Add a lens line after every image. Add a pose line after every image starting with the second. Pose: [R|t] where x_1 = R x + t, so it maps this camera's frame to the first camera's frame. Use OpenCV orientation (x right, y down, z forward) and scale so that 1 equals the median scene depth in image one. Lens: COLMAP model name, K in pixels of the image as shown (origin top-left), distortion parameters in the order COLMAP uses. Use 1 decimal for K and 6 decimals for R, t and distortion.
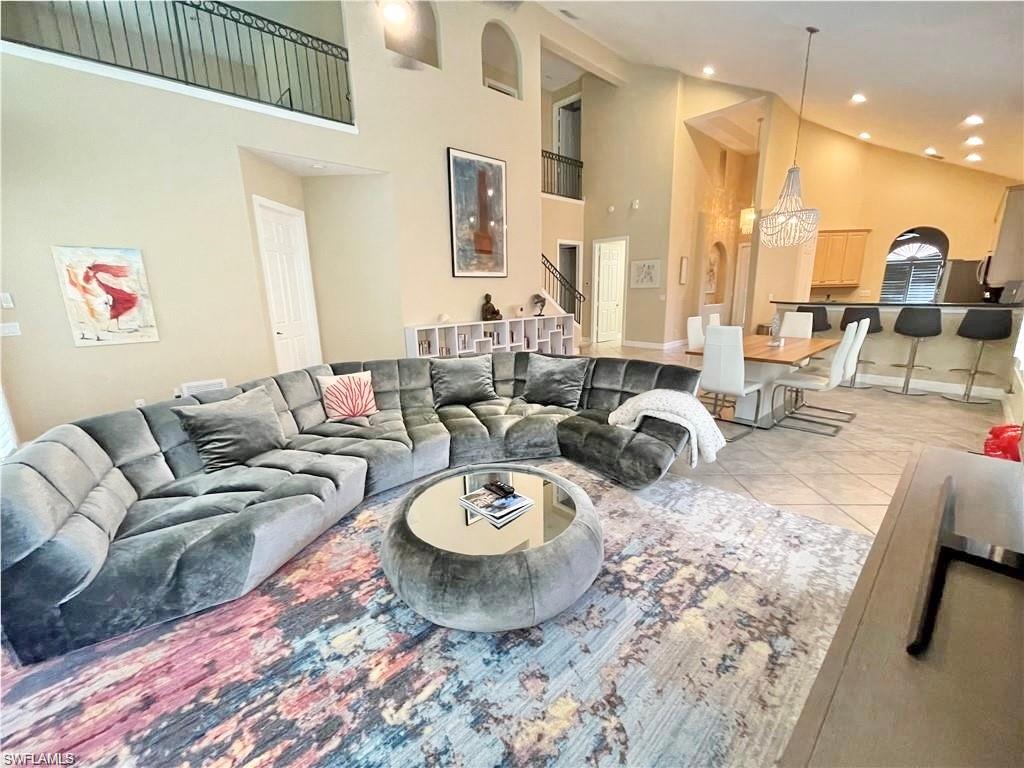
lens RADIAL K [[415.1, 0, 511.3], [0, 415.1, 384.0], [0, 0, 1]] dist [0.000488, 0.000065]
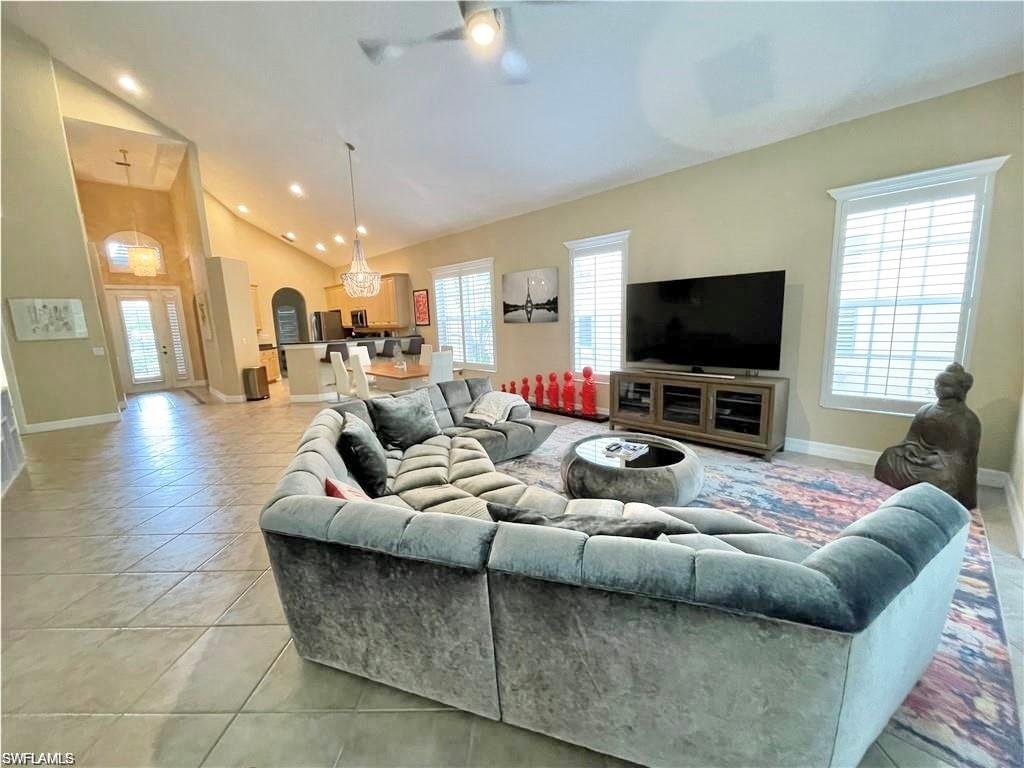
lens RADIAL K [[415.1, 0, 511.9], [0, 415.1, 384.6], [0, 0, 1]] dist [0.000488, 0.000065]
pose [[-0.018343, -0.140857, 0.989860, -1.754897], [0.257562, 0.955948, 0.140804, -0.326178], [-0.966088, 0.257533, 0.018744, 1.488128]]
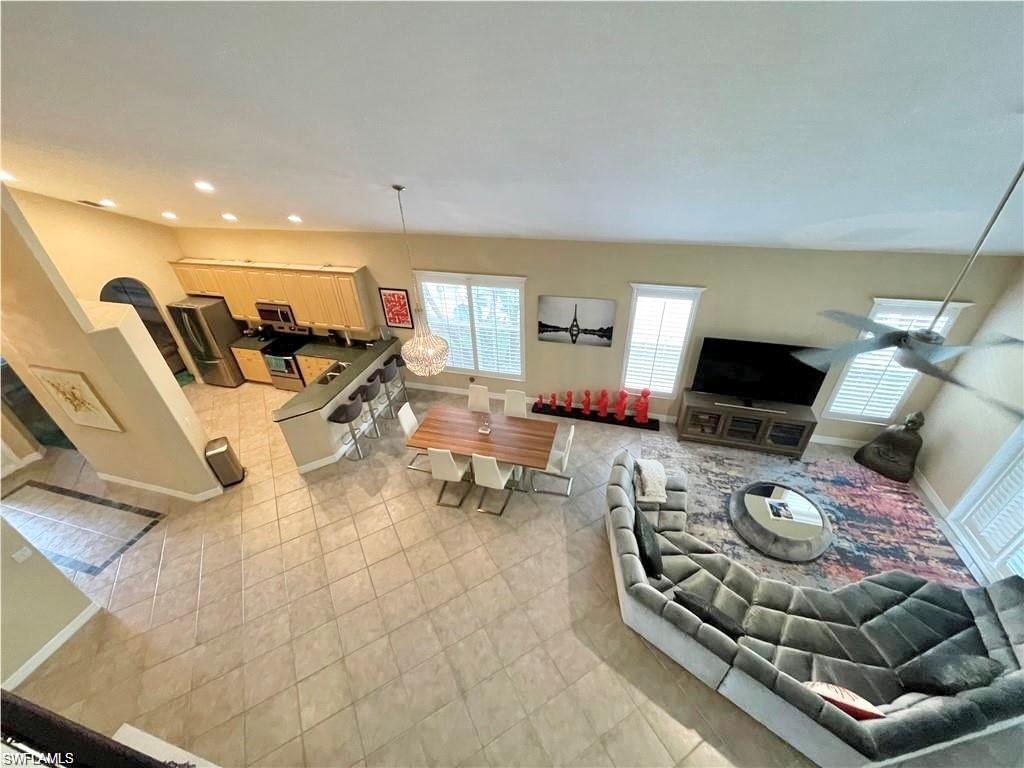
lens RADIAL K [[415.1, 0, 512.0], [0, 415.1, 385.0], [0, 0, 1]] dist [0.000488, 0.000065]
pose [[-0.530850, -0.437474, 0.725820, -0.723146], [0.228228, 0.751018, 0.619583, -2.373738], [-0.816156, 0.494558, -0.298834, 2.961253]]
